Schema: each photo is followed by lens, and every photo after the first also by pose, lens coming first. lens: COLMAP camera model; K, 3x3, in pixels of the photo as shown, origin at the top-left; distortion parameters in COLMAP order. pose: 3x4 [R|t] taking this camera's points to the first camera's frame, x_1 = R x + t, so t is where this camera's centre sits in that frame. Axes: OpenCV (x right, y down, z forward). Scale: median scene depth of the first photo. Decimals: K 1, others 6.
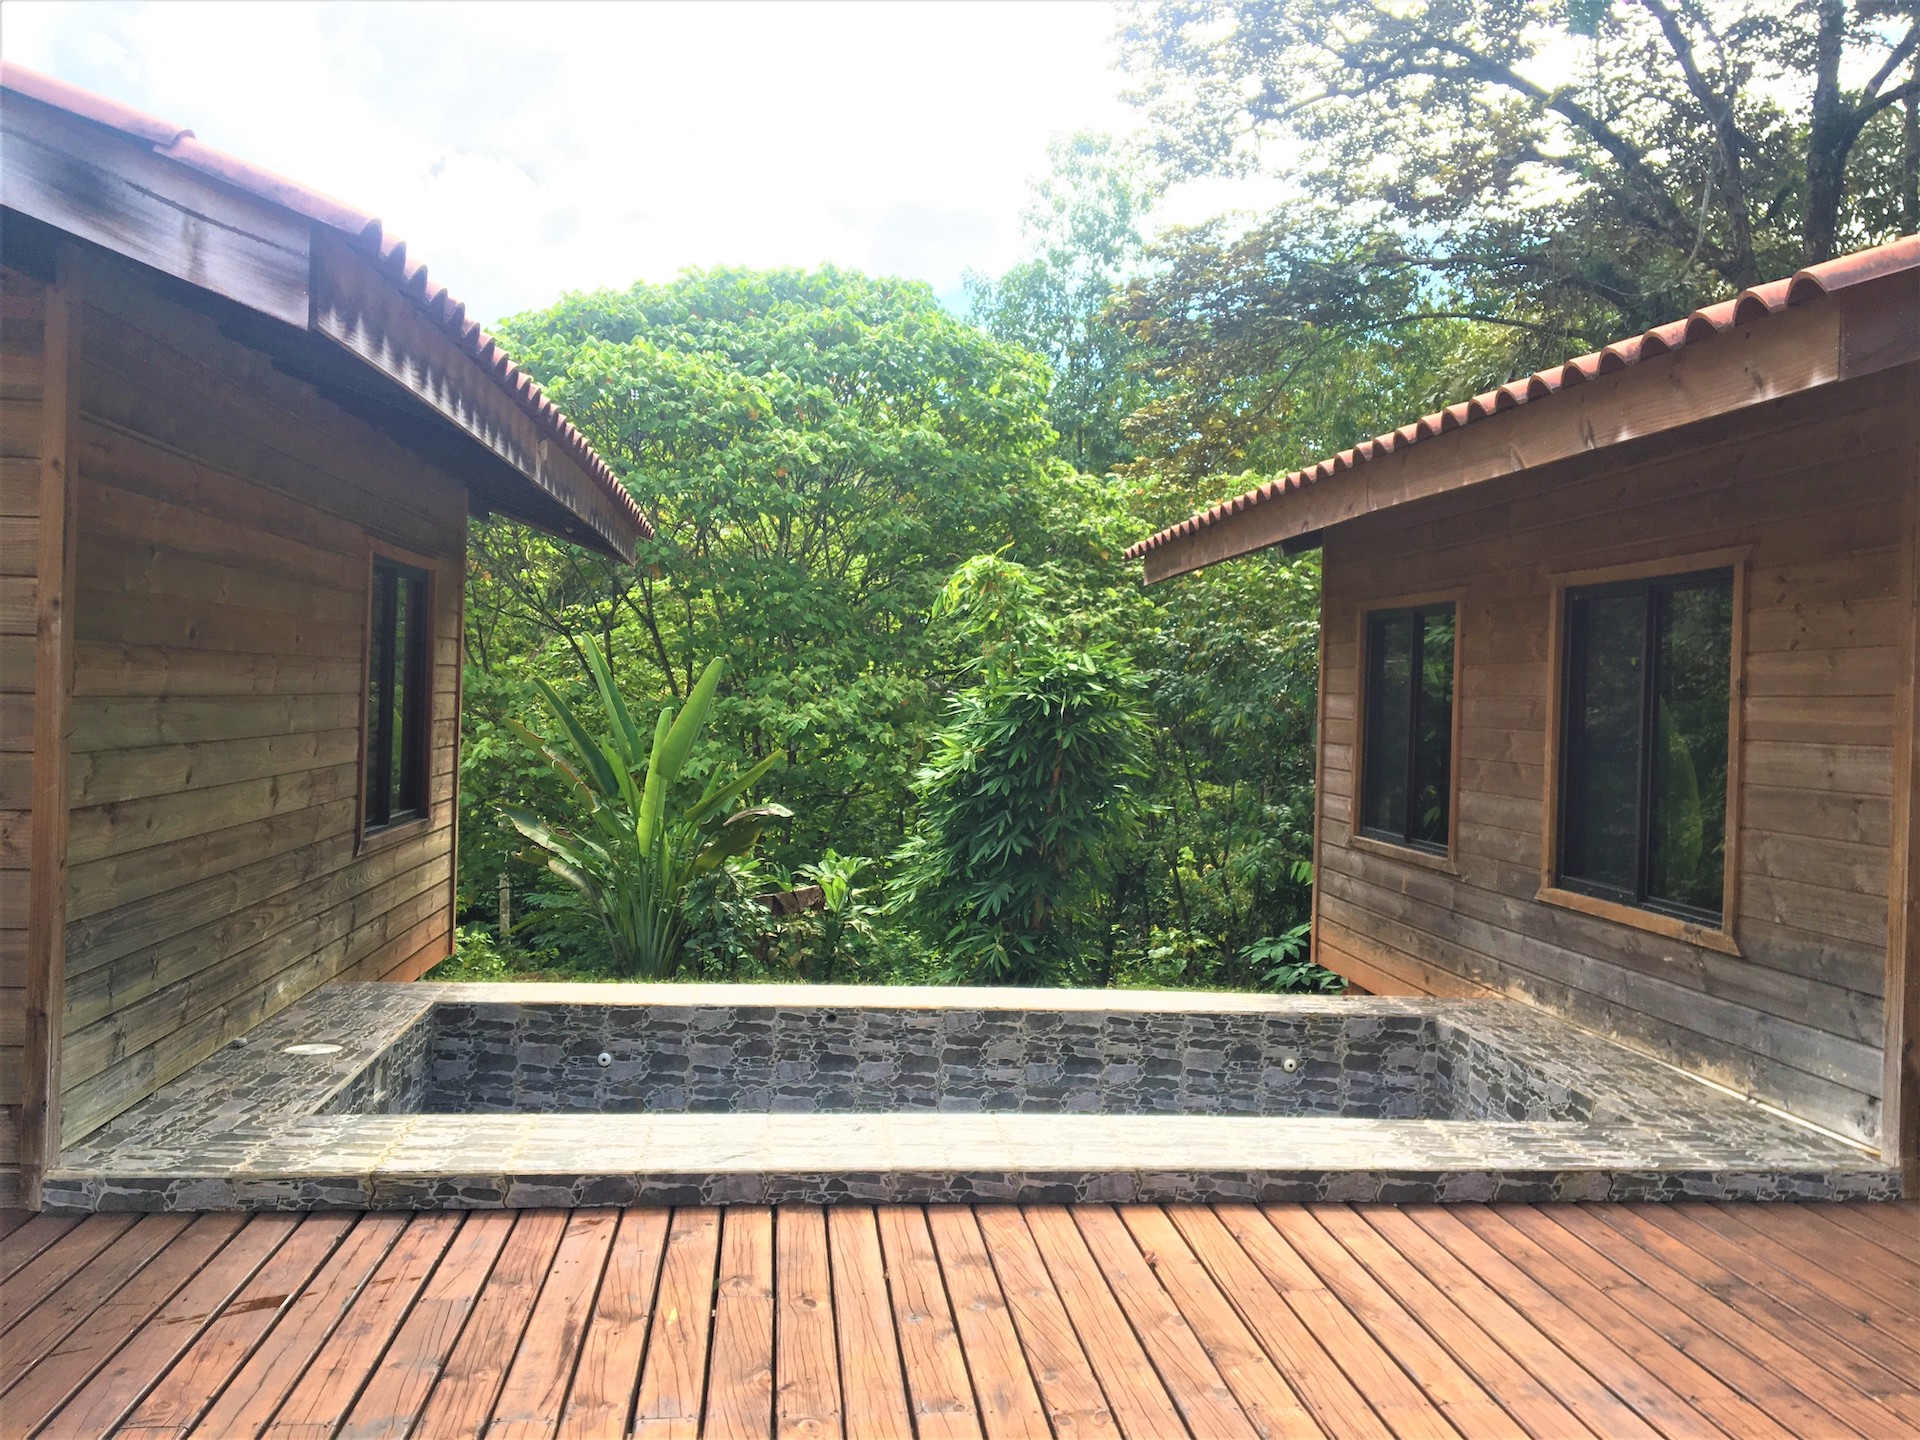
lens RADIAL K [[1625.5, 0, 960.0], [0, 1625.5, 720.0], [0, 0, 1]] dist [0.105085, -0.161116]
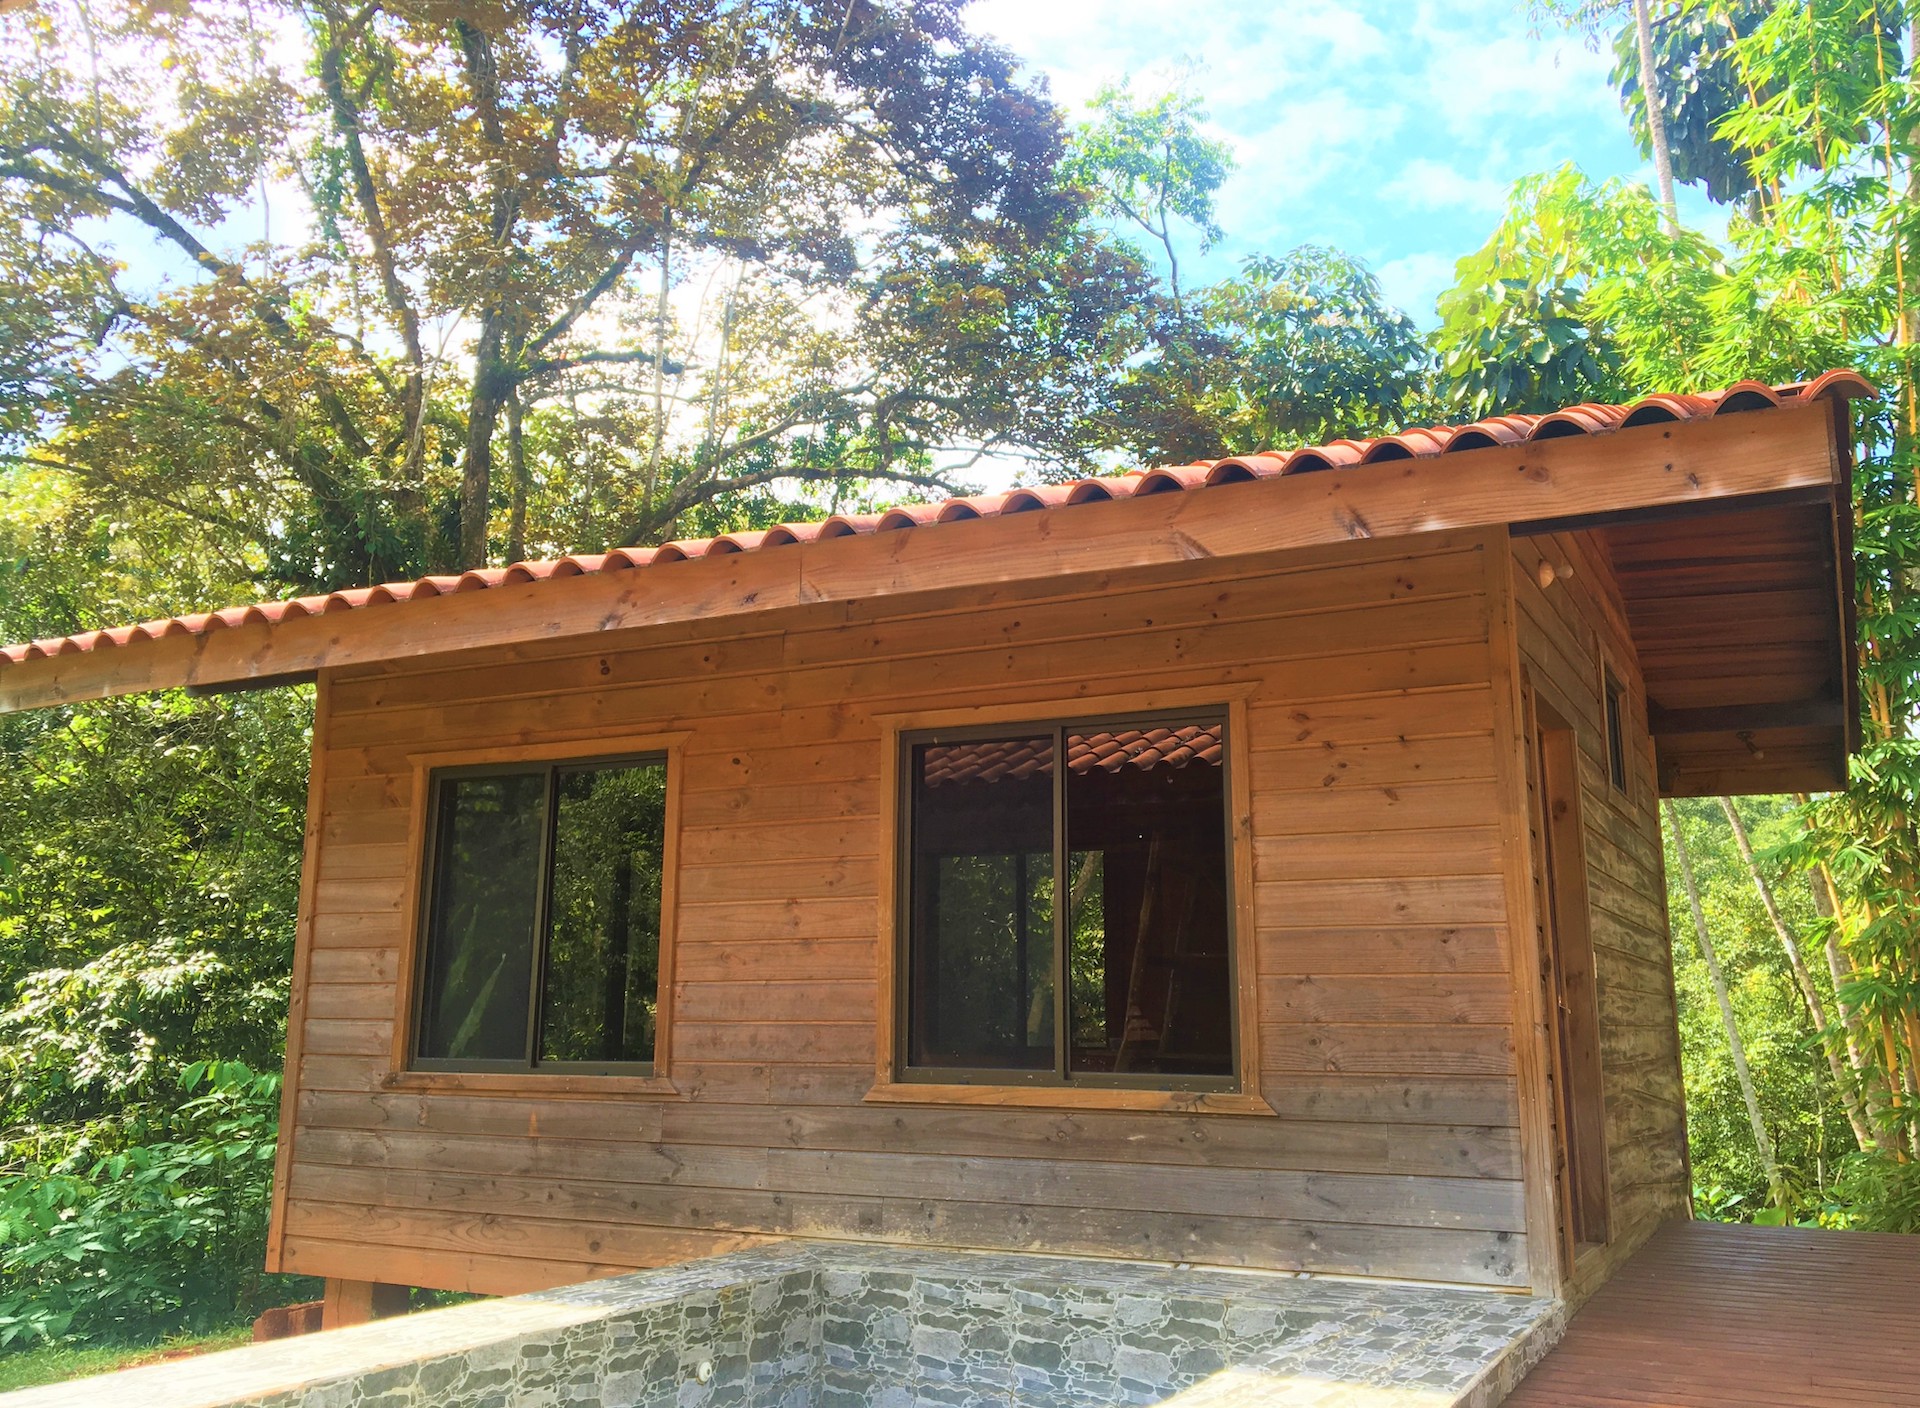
lens RADIAL K [[1673.0, 0, 958.9], [0, 1673.0, 660.0], [0, 0, 1]] dist [0.074419, -0.123014]
pose [[0.556876, 0.145579, 0.817739, -0.369727], [0.024932, 0.981147, -0.191649, 0.057663], [-0.830222, 0.127113, 0.542747, 0.500562]]
